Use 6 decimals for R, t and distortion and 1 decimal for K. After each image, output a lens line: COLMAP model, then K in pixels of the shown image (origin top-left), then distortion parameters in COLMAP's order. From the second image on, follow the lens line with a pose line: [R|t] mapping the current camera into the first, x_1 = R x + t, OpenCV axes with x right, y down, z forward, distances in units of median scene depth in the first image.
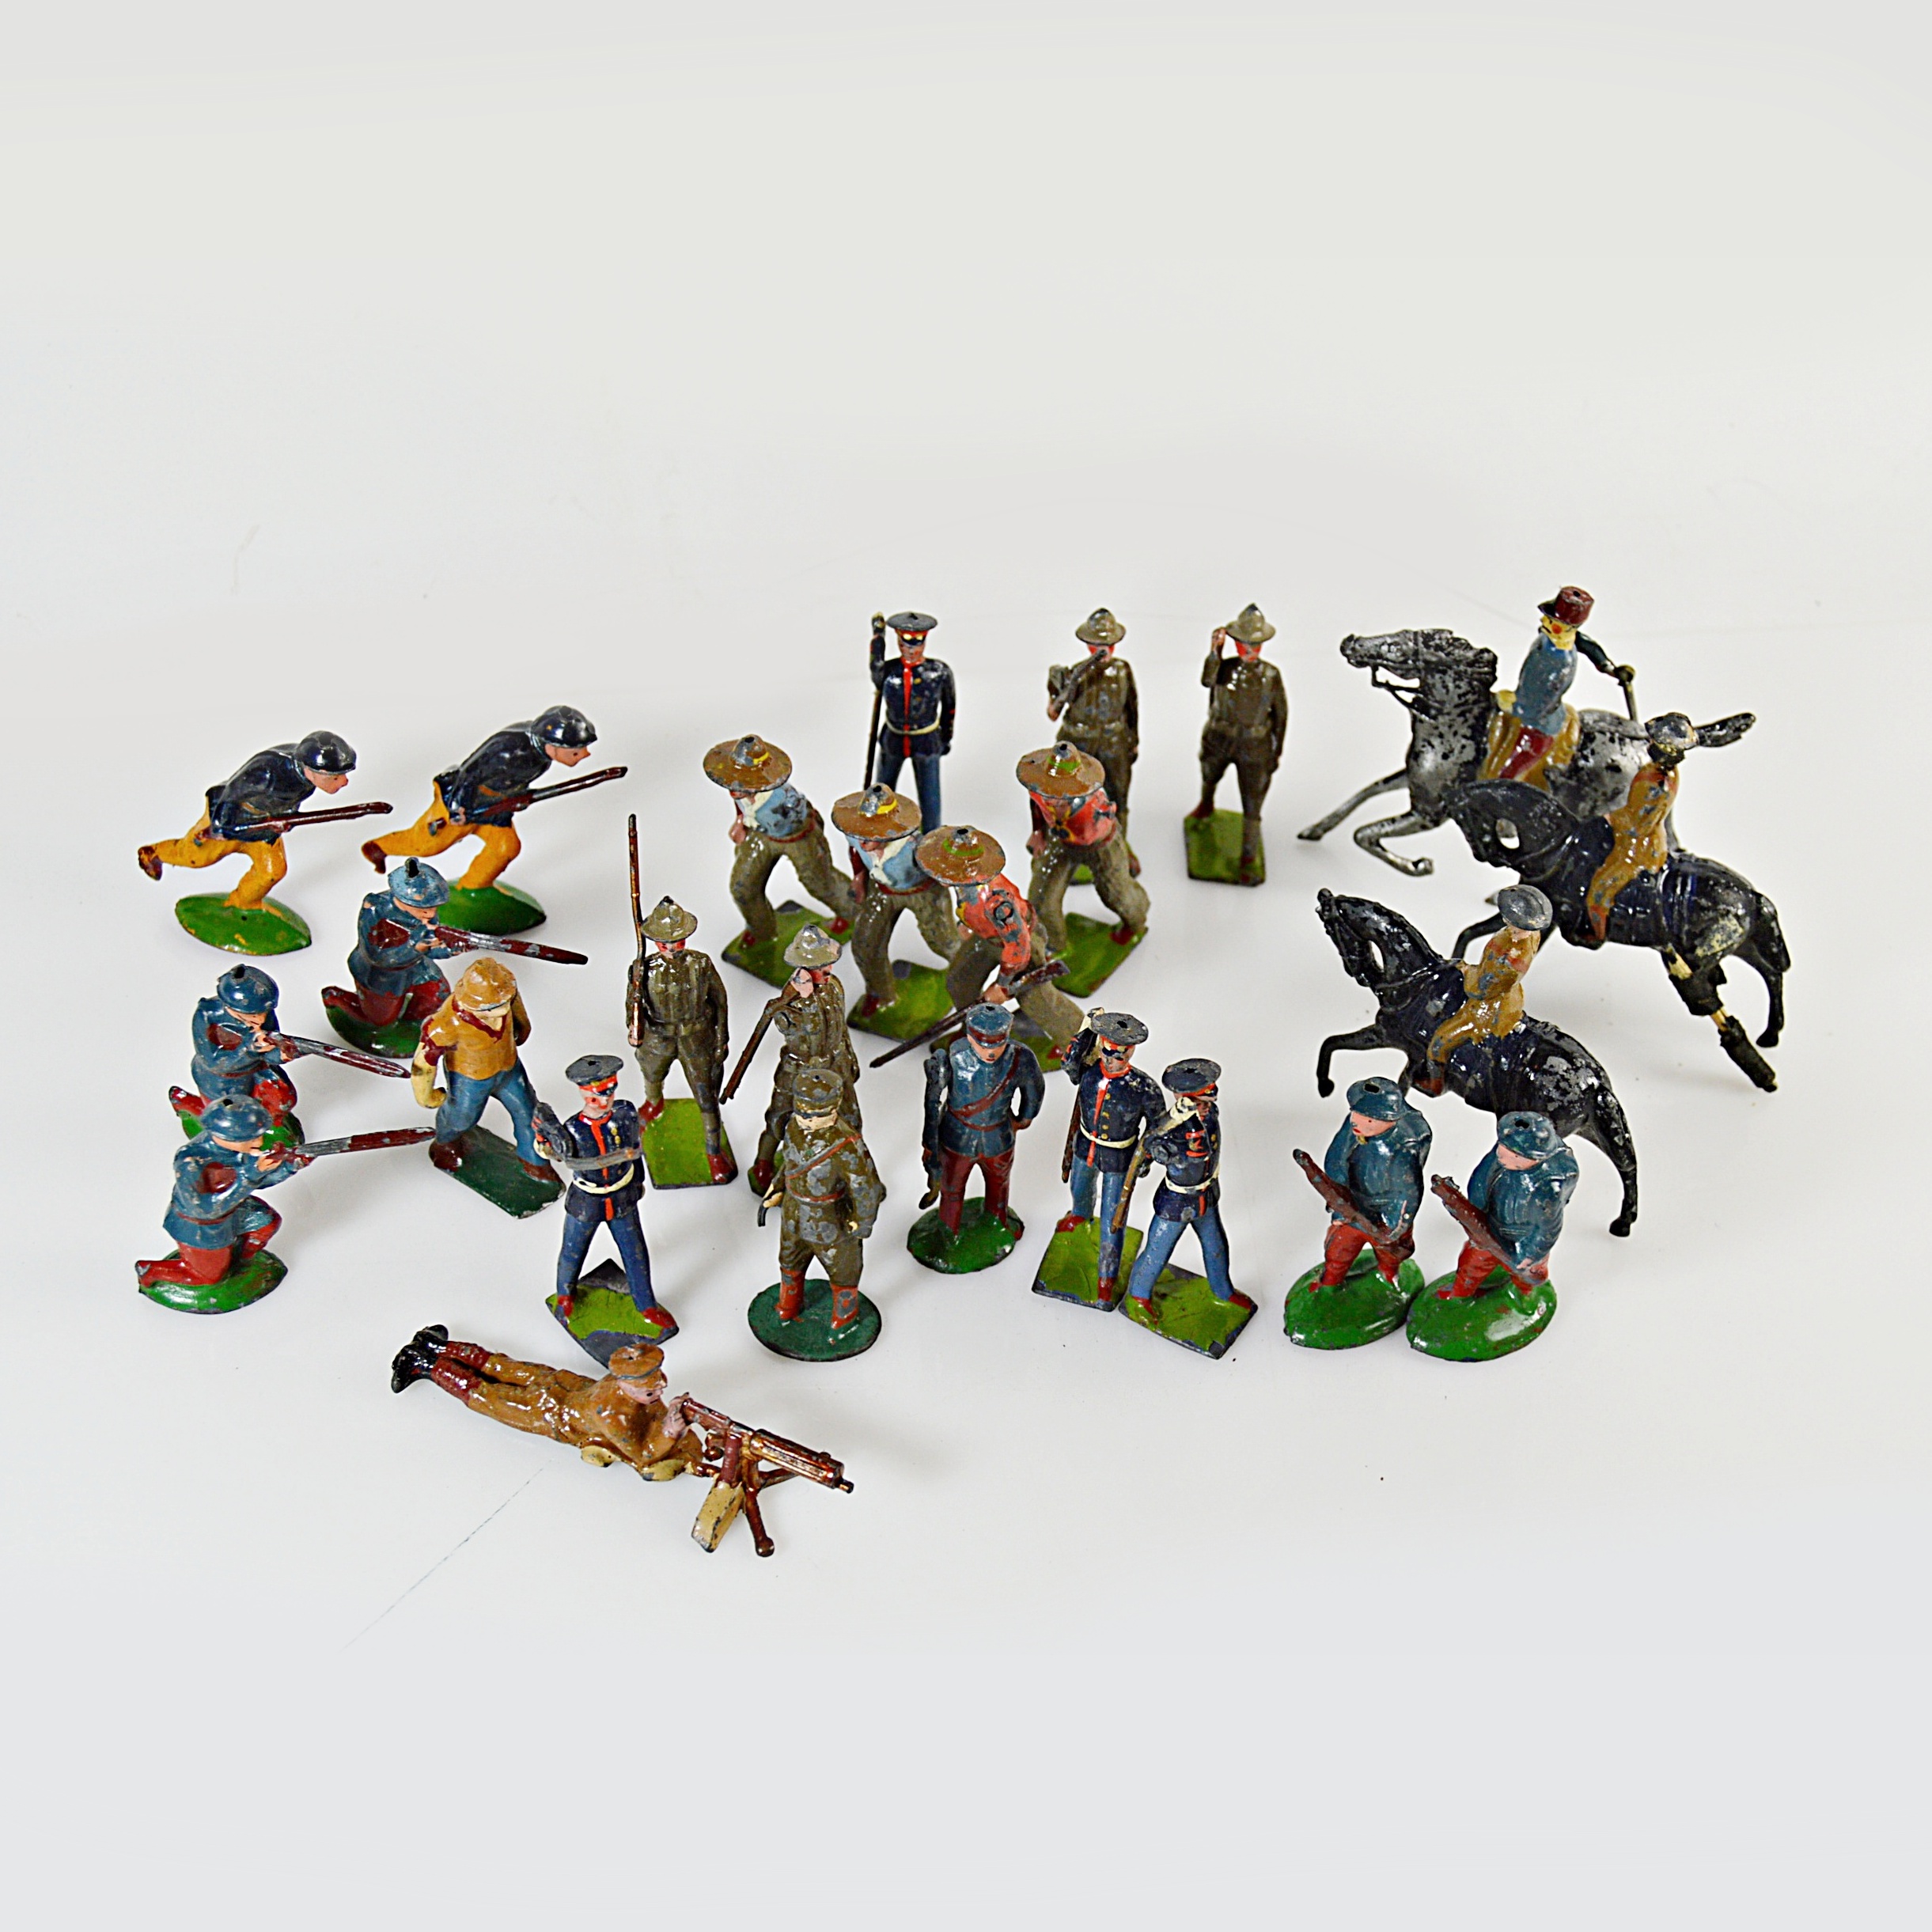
lens RADIAL K [[3431.3, 0, 1063.2], [0, 3431.3, 992.6], [0, 0, 1]] dist [-0.000517, -0.071032]
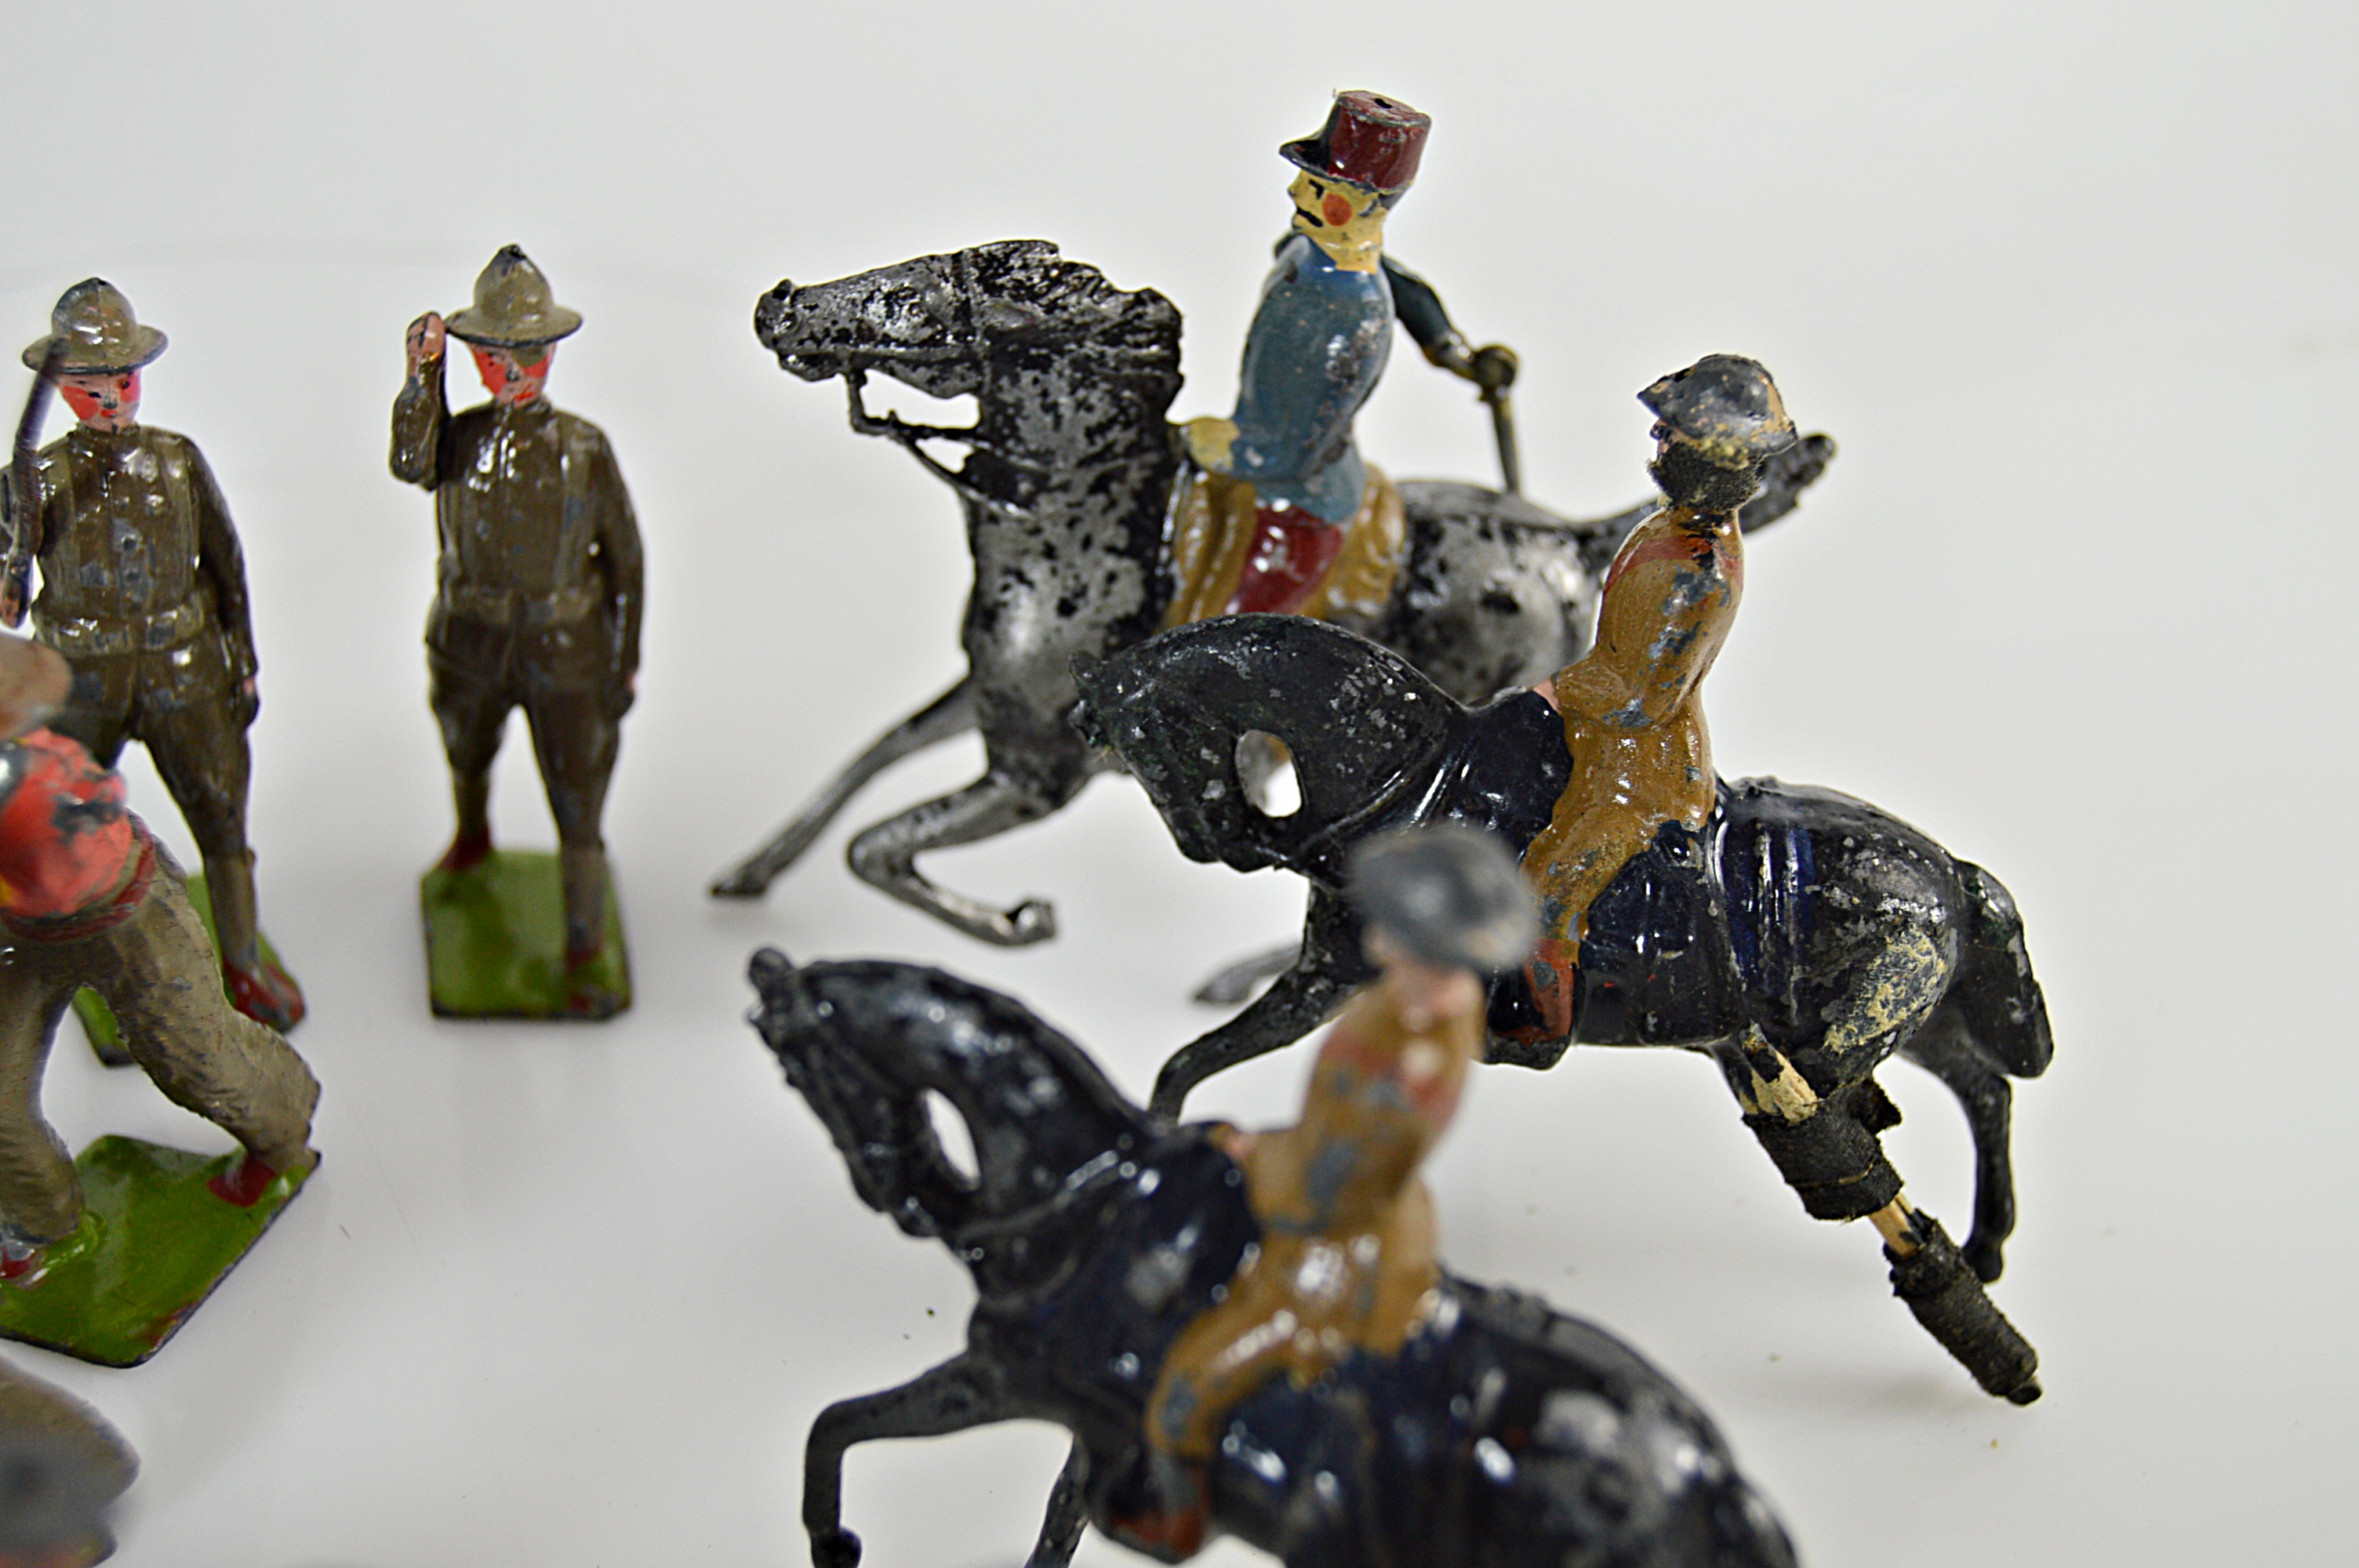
lens RADIAL K [[3409.9, 0, 1179.5], [0, 3409.9, 784.0], [0, 0, 1]] dist [-0.003682, -0.065079]
pose [[0.979035, -0.087938, 0.183731, 0.056307], [0.113304, 0.984691, -0.132458, 0.001261], [-0.169270, 0.150499, 0.974011, 0.675362]]
